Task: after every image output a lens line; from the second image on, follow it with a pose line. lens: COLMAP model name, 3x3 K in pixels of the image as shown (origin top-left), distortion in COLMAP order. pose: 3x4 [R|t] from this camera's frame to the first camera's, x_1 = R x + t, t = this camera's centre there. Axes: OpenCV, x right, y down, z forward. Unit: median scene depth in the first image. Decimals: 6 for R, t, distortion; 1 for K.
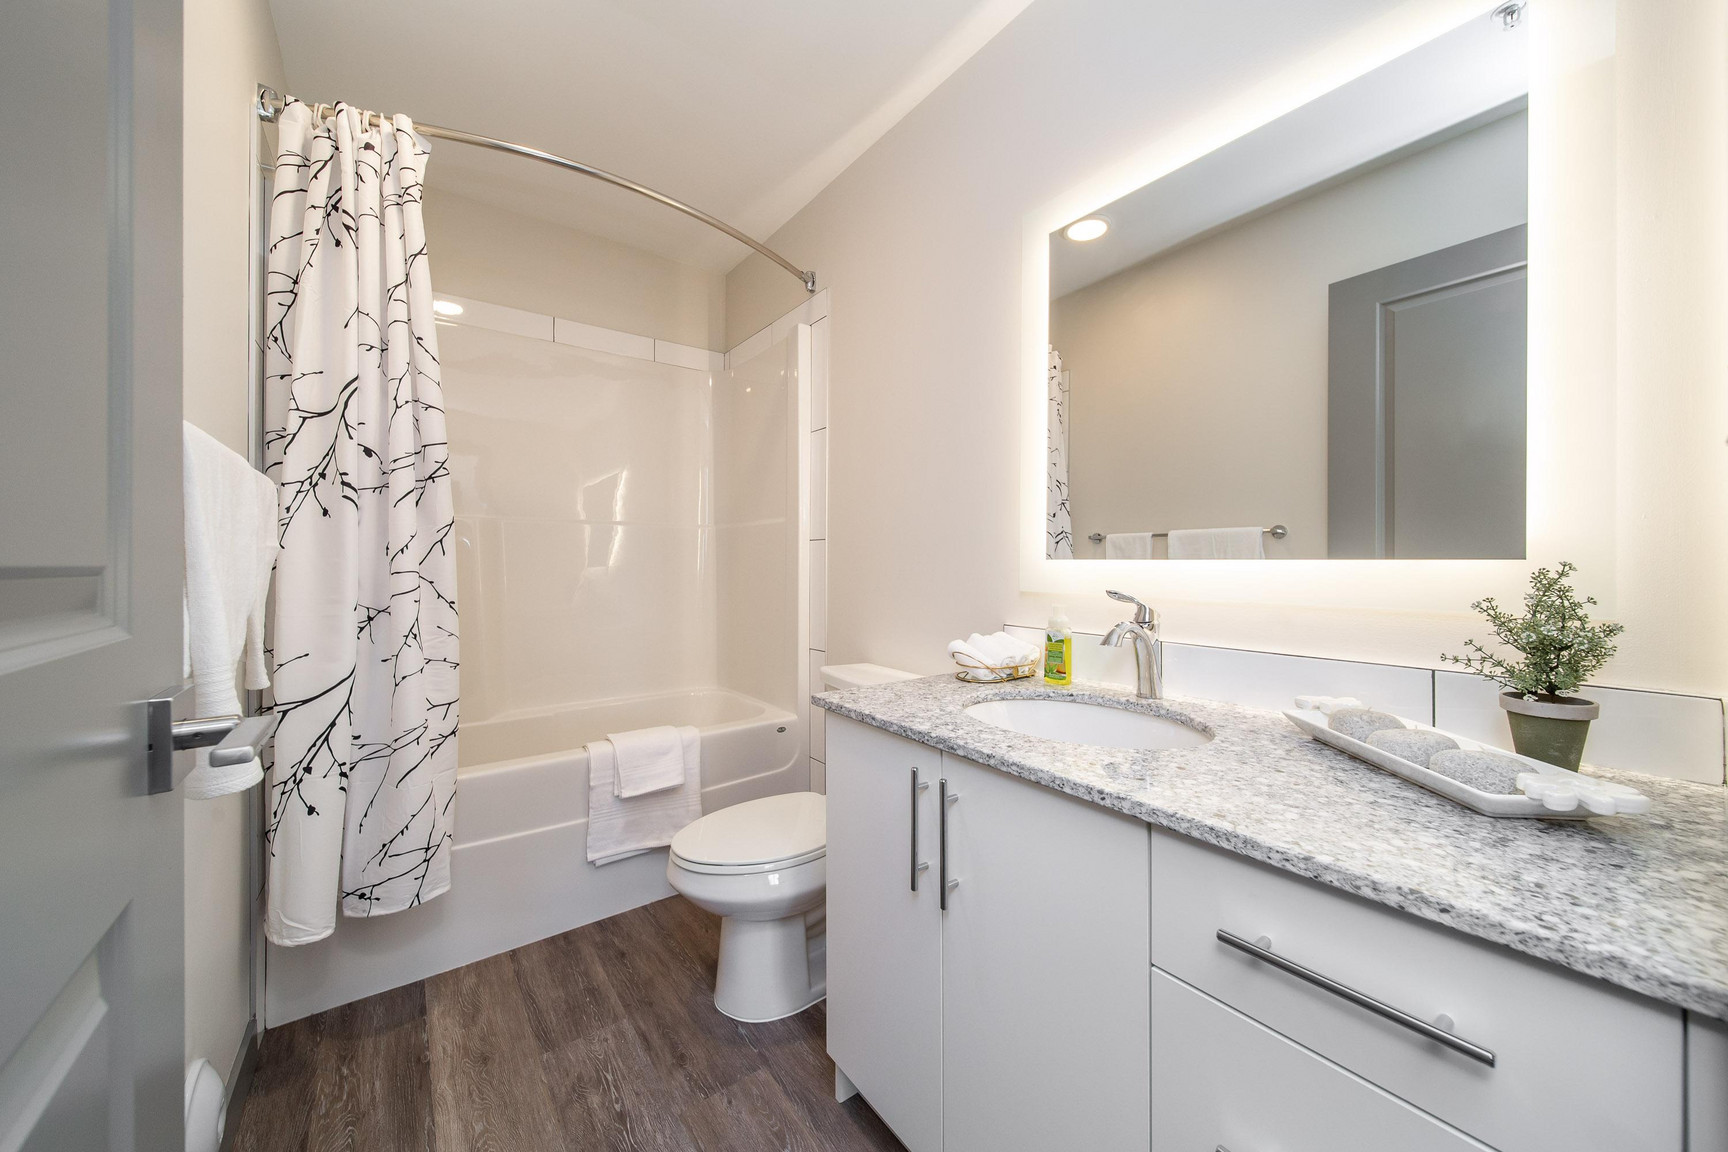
lens RADIAL K [[637.0, 0, 863.7], [0, 637.0, 563.6], [0, 0, 1]] dist [-0.000232, -0.000179]
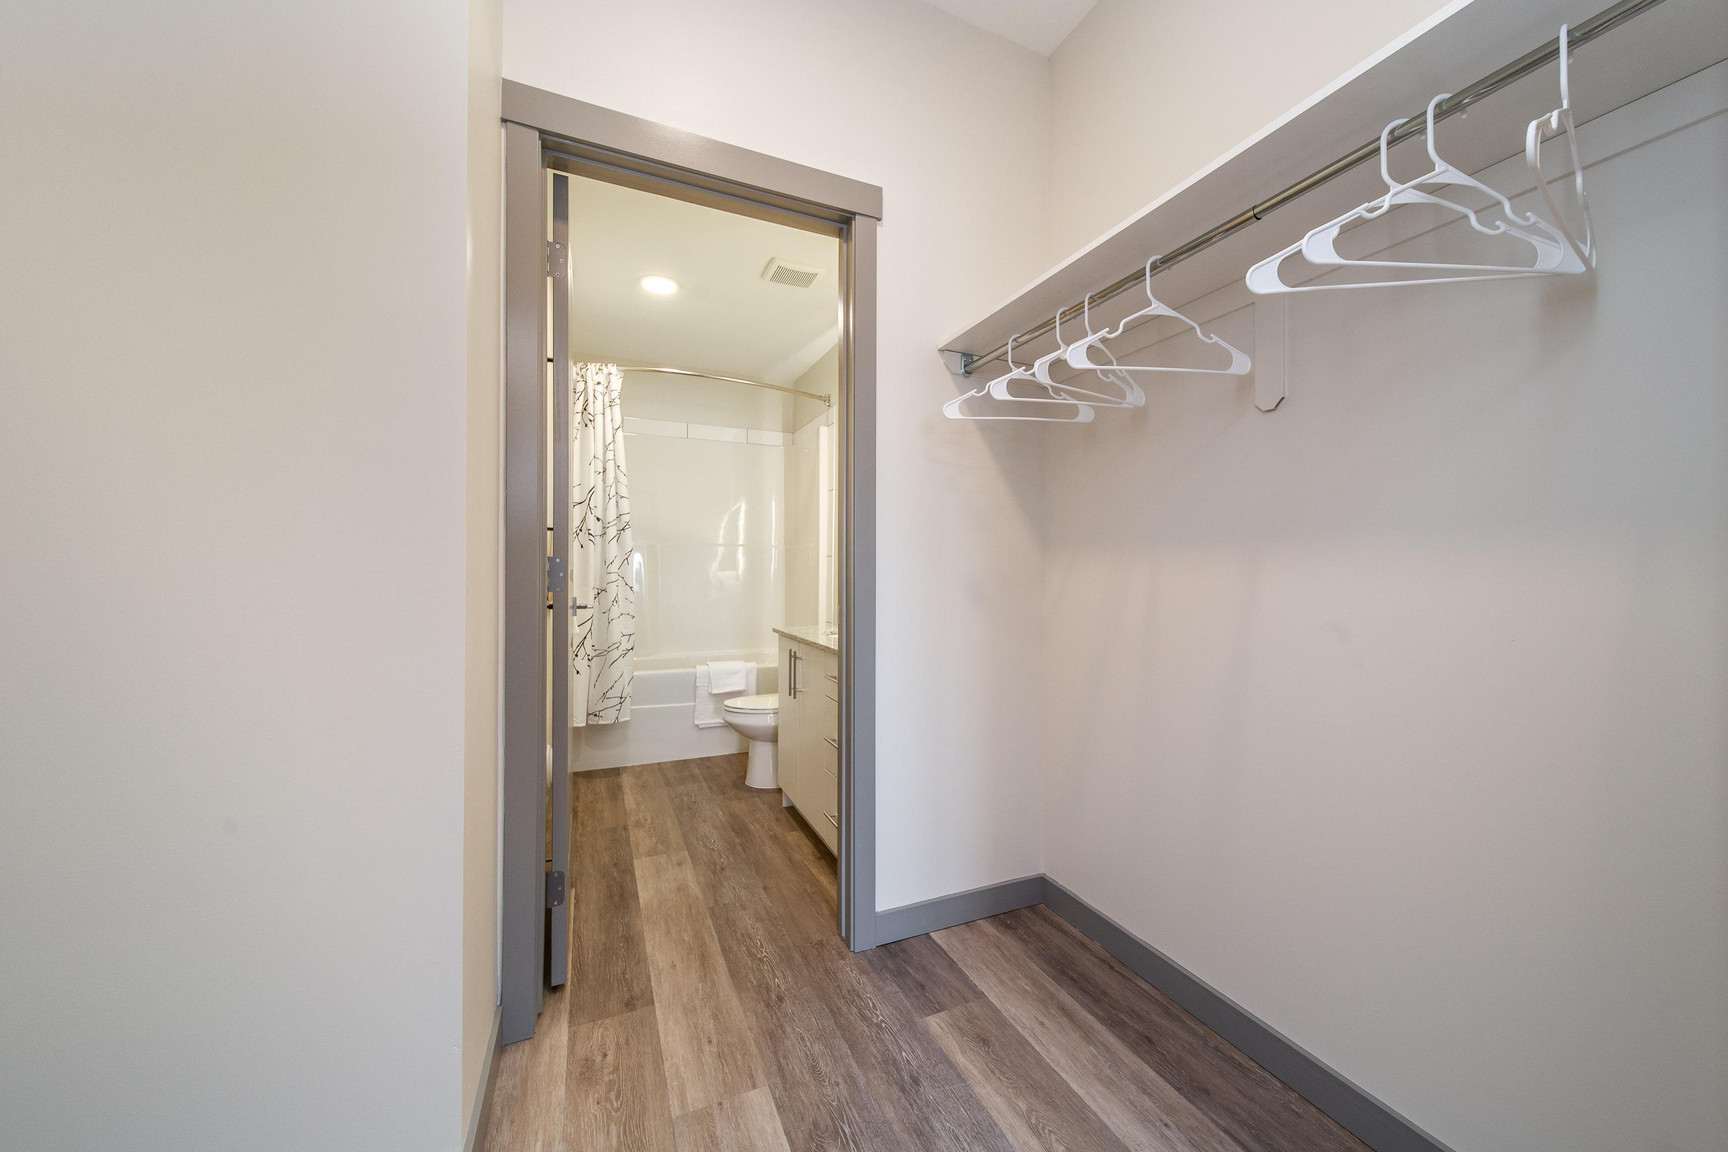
lens RADIAL K [[611.1, 0, 866.0], [0, 611.1, 572.0], [0, 0, 1]] dist [0.000979, -0.000165]
pose [[0.977847, 0.004855, -0.209264, 0.587264], [-0.004405, 0.999987, 0.002614, 0.001157], [0.209274, -0.001634, 0.977856, -0.894909]]
